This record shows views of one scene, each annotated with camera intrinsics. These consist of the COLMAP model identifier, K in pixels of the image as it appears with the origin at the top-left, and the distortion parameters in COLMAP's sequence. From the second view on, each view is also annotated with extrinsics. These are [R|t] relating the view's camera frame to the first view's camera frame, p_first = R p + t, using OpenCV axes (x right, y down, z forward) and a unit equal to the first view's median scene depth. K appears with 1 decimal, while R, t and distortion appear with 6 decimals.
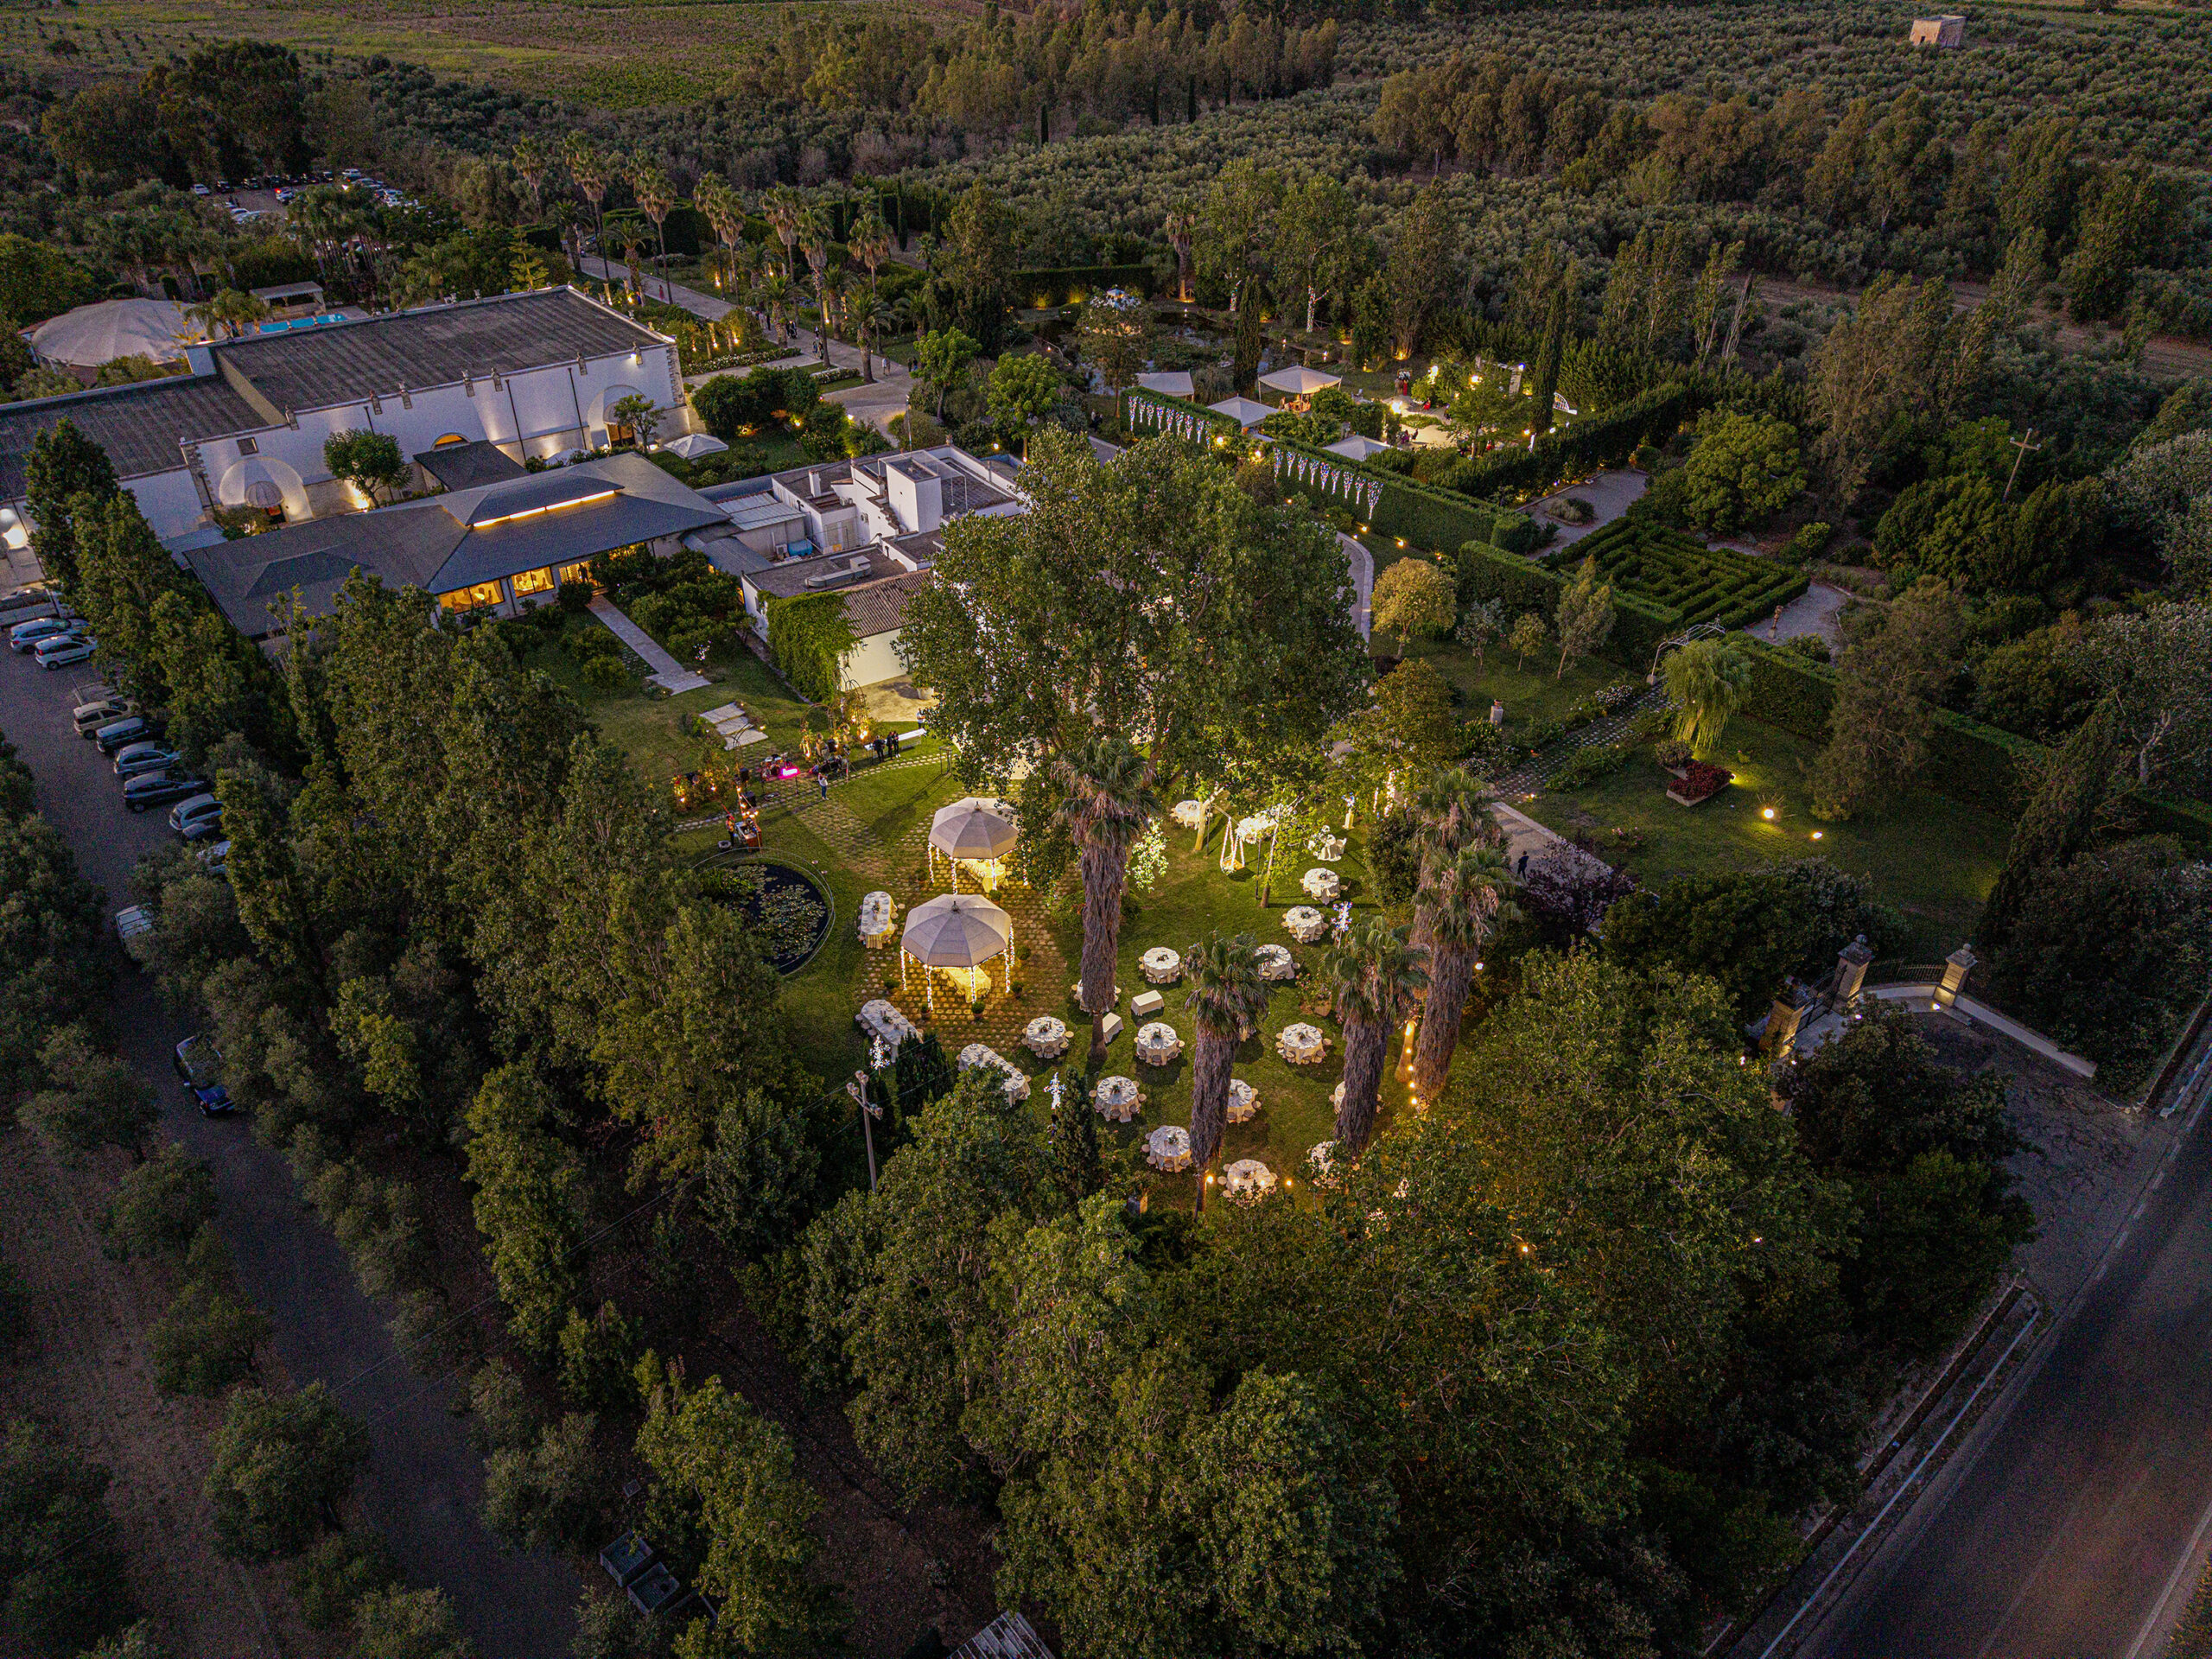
lens RADIAL K [[1334.7, 0, 1108.1], [0, 1334.7, 832.7], [0, 0, 1]] dist [0.012274, -0.008957]
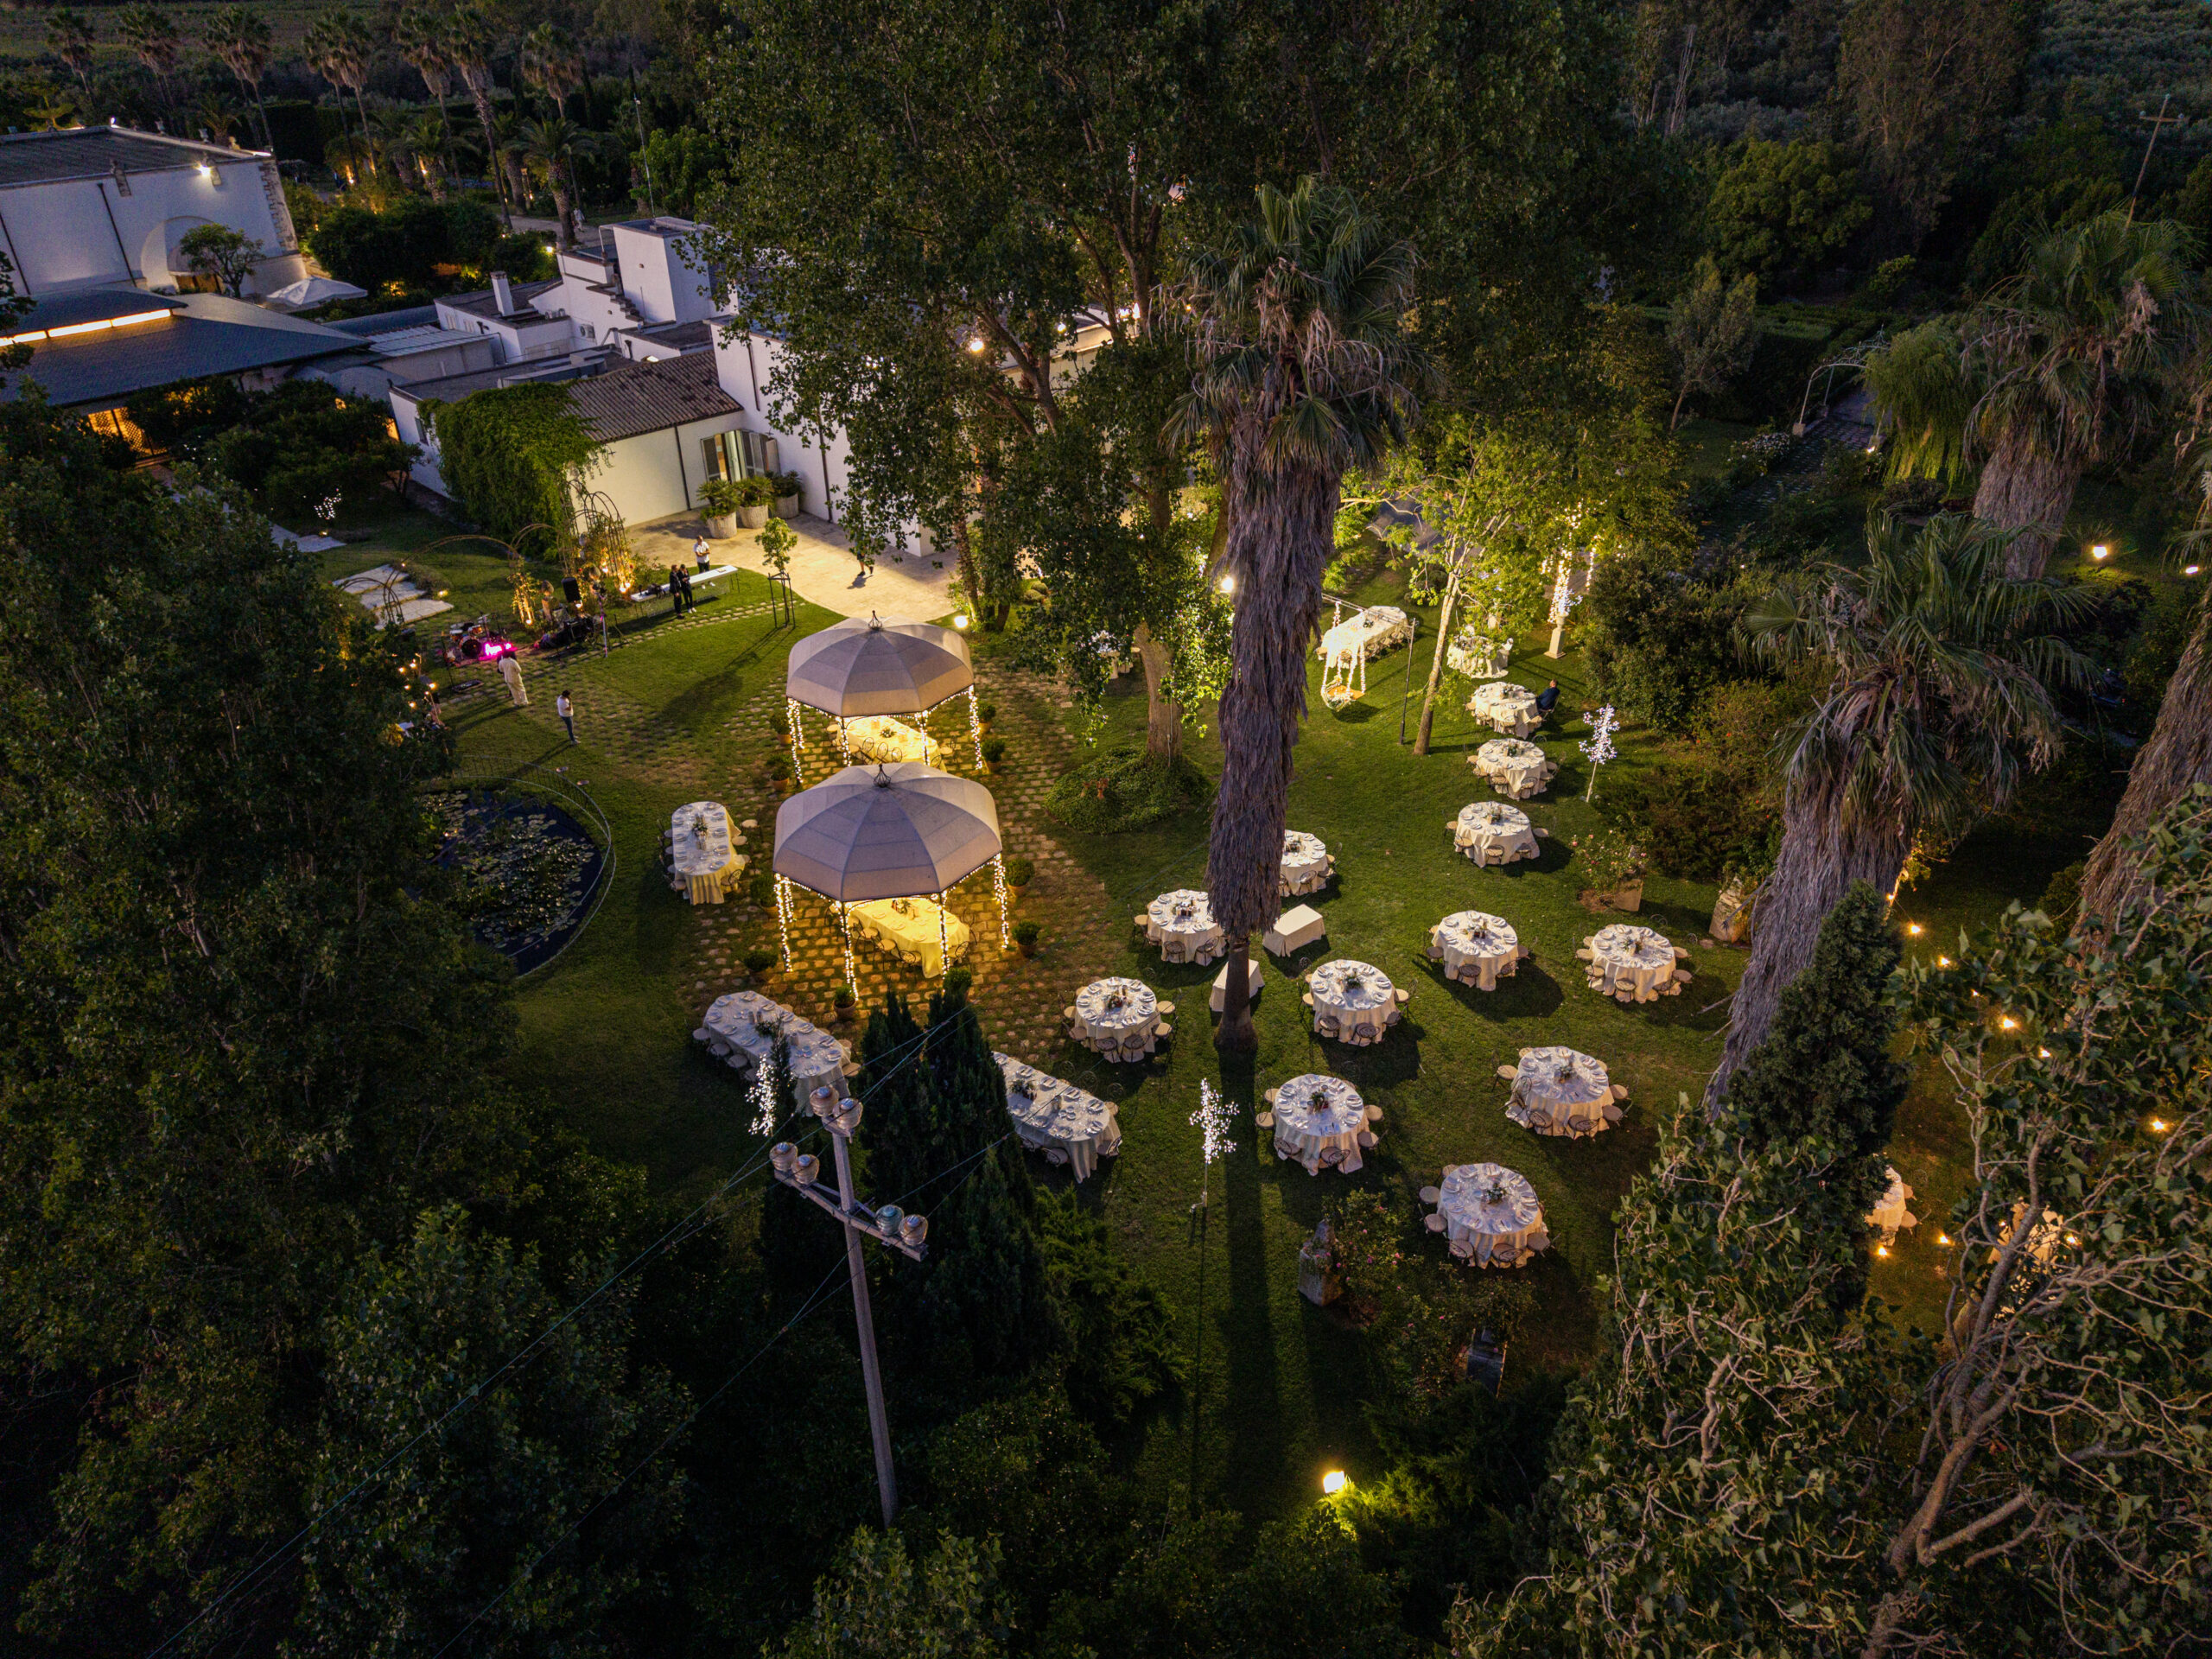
lens RADIAL K [[1334.7, 0, 1062.0], [0, 1334.7, 827.2], [0, 0, 1]] dist [0.012274, -0.008957]
pose [[0.981878, -0.108391, 0.155455, -0.110082], [0.117172, 0.991929, -0.048454, 0.089404], [-0.148949, 0.065791, 0.986654, 0.450605]]
